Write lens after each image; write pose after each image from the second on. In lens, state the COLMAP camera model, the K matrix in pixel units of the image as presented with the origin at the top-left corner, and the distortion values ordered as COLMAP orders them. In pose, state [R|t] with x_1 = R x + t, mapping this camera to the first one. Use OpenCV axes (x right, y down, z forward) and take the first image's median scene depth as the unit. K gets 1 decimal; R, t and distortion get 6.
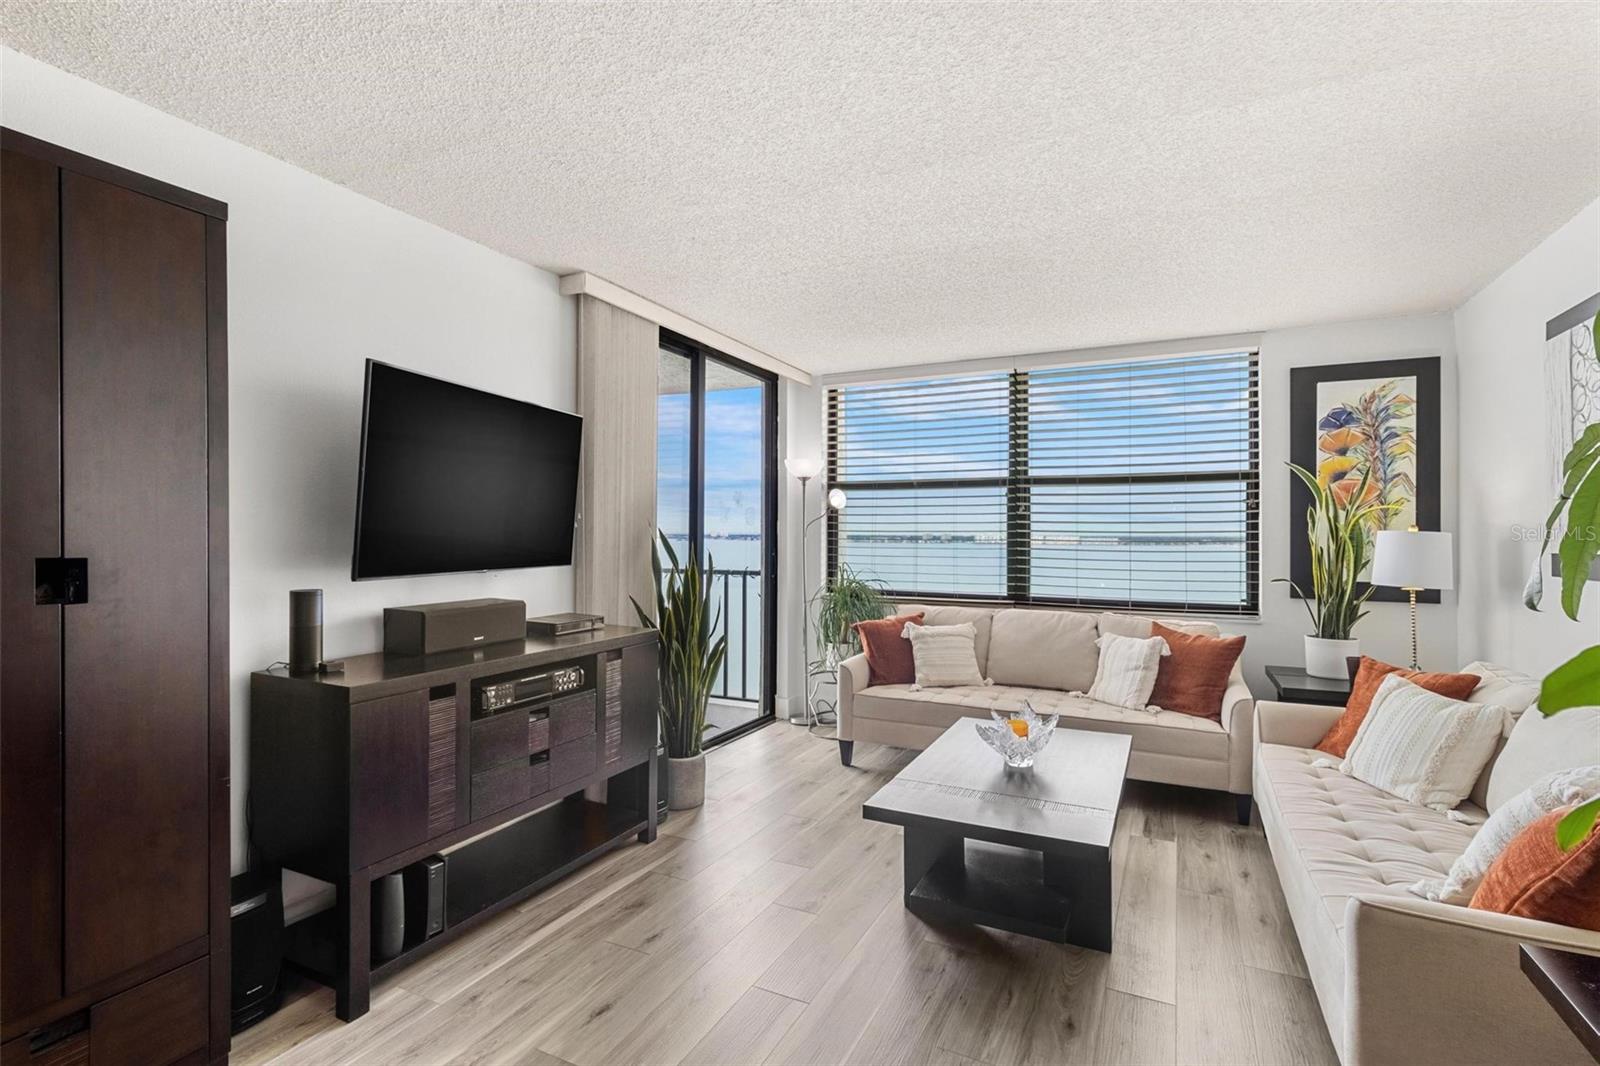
lens RADIAL K [[759.2, 0, 805.3], [0, 759.2, 532.5], [0, 0, 1]] dist [0.001711, 0.000797]
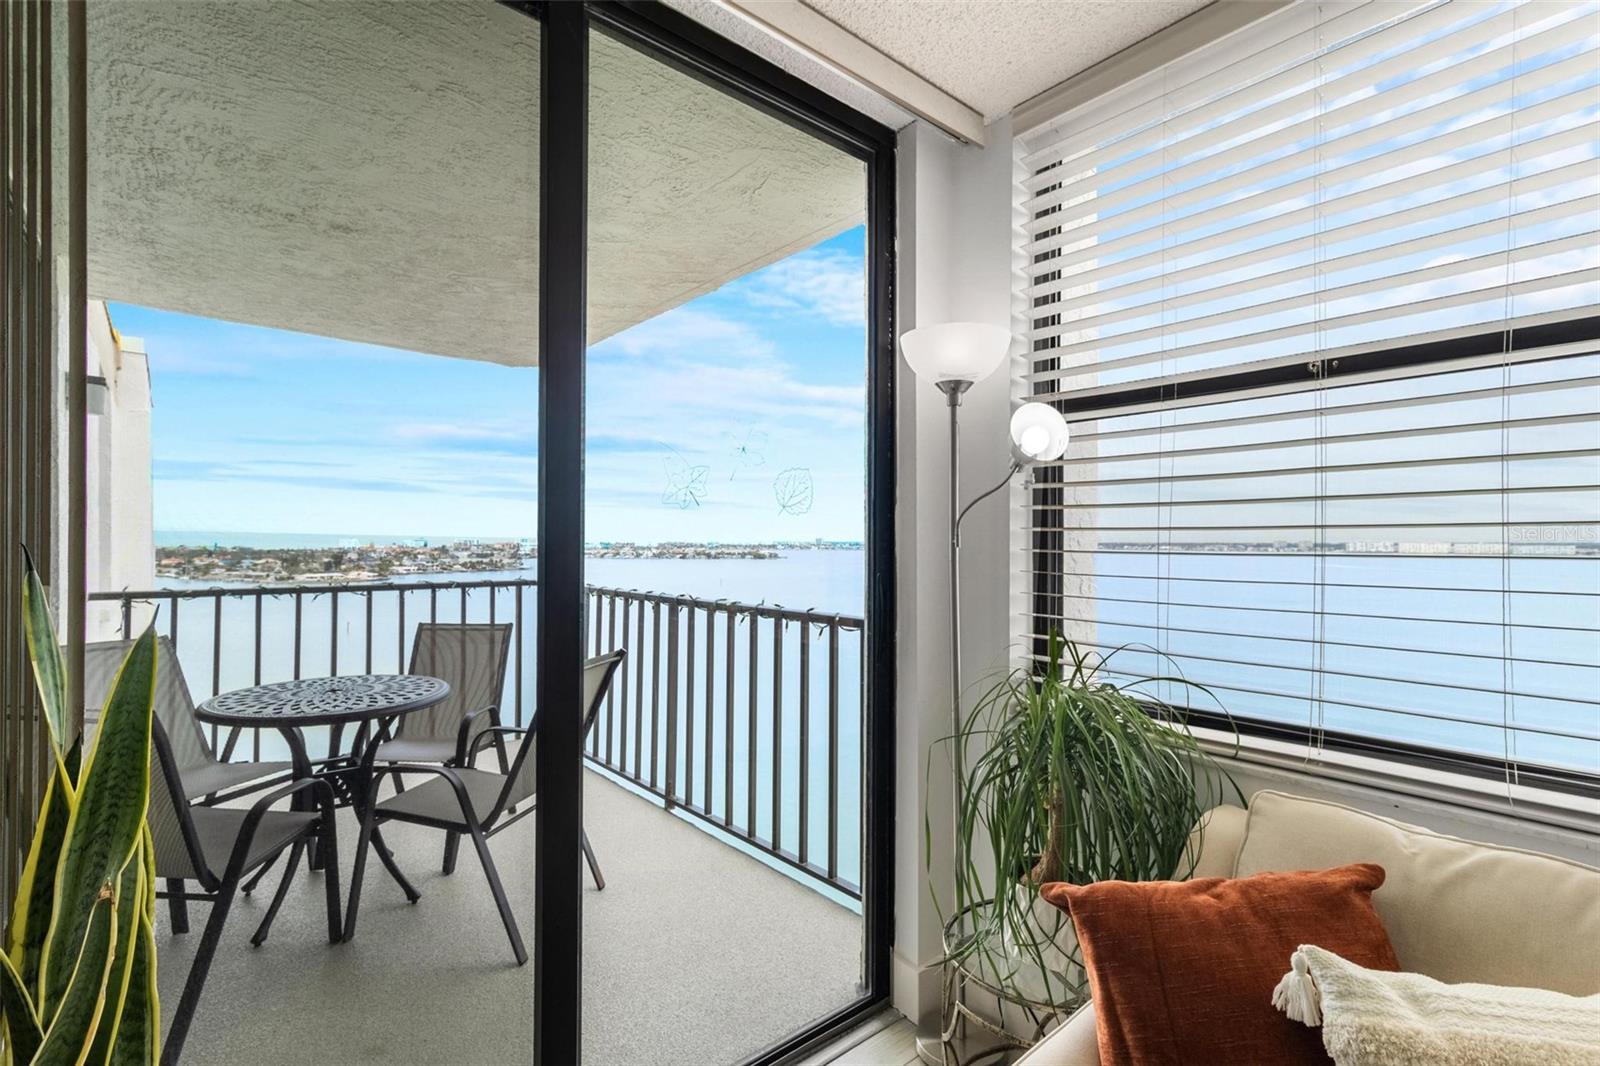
lens RADIAL K [[759.2, 0, 805.2], [0, 759.2, 538.2], [0, 0, 1]] dist [0.001711, 0.000797]
pose [[0.919571, -0.006245, -0.392875, 0.078865], [0.005062, 0.999979, -0.004046, 0.003276], [0.392892, 0.001731, 0.919583, 0.658167]]
